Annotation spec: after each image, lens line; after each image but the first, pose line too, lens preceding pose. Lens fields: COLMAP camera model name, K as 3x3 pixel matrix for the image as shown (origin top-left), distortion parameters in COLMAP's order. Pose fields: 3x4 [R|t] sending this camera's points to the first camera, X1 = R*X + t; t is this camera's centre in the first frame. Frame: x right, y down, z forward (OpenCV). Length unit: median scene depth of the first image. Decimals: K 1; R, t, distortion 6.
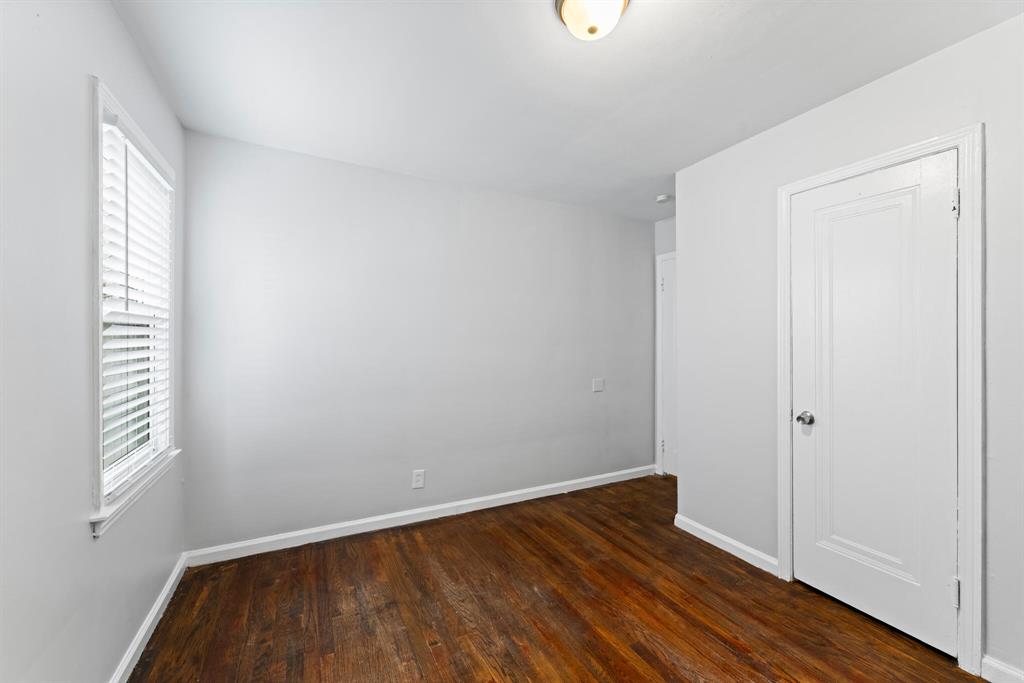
lens RADIAL K [[412.3, 0, 514.2], [0, 412.3, 337.9], [0, 0, 1]] dist [-0.002453, 0.000454]
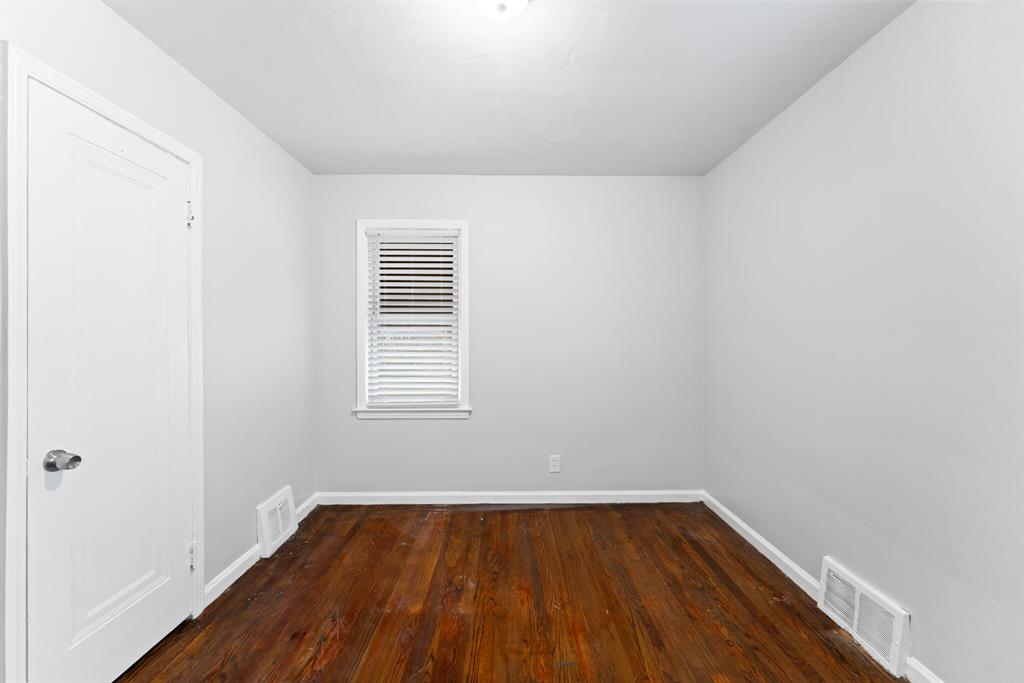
lens RADIAL K [[412.3, 0, 514.8], [0, 412.3, 338.4], [0, 0, 1]] dist [-0.002453, 0.000454]
pose [[-0.893741, -0.000674, 0.448583, -0.215260], [0.003646, 0.999955, 0.008767, 0.013198], [-0.448569, 0.009471, -0.893698, 1.533013]]
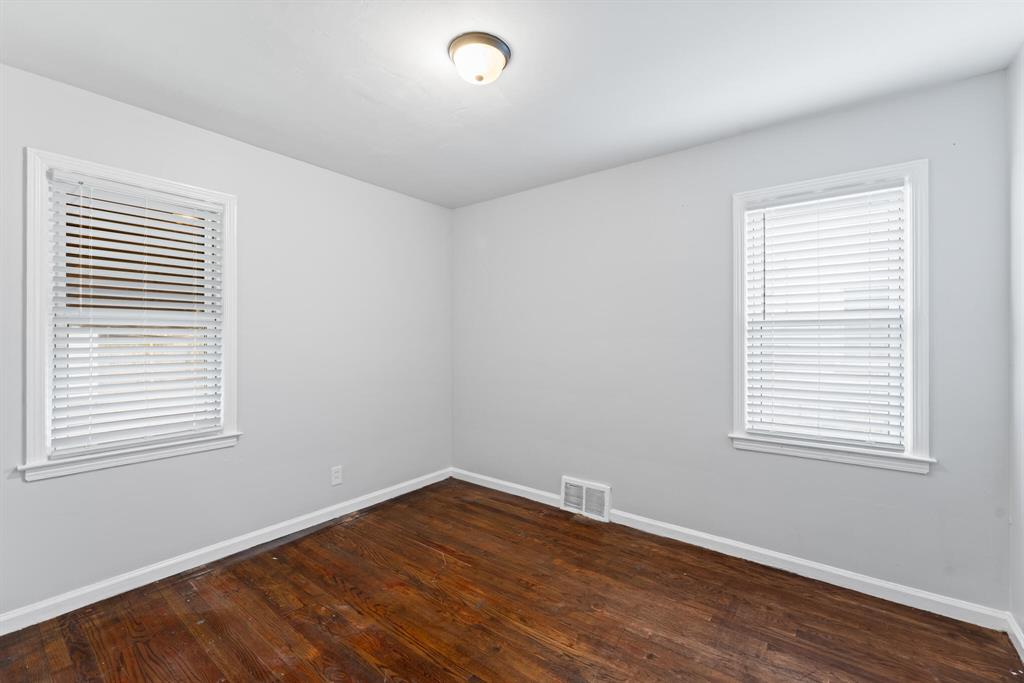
lens RADIAL K [[440.3, 0, 520.7], [0, 440.3, 338.2], [0, 0, 1]] dist [0.004750, -0.000174]
pose [[-0.898320, 0.000872, -0.439340, 0.536022], [-0.001070, 0.999991, 0.004173, -0.001222], [0.439339, 0.004218, -0.898311, 1.821155]]
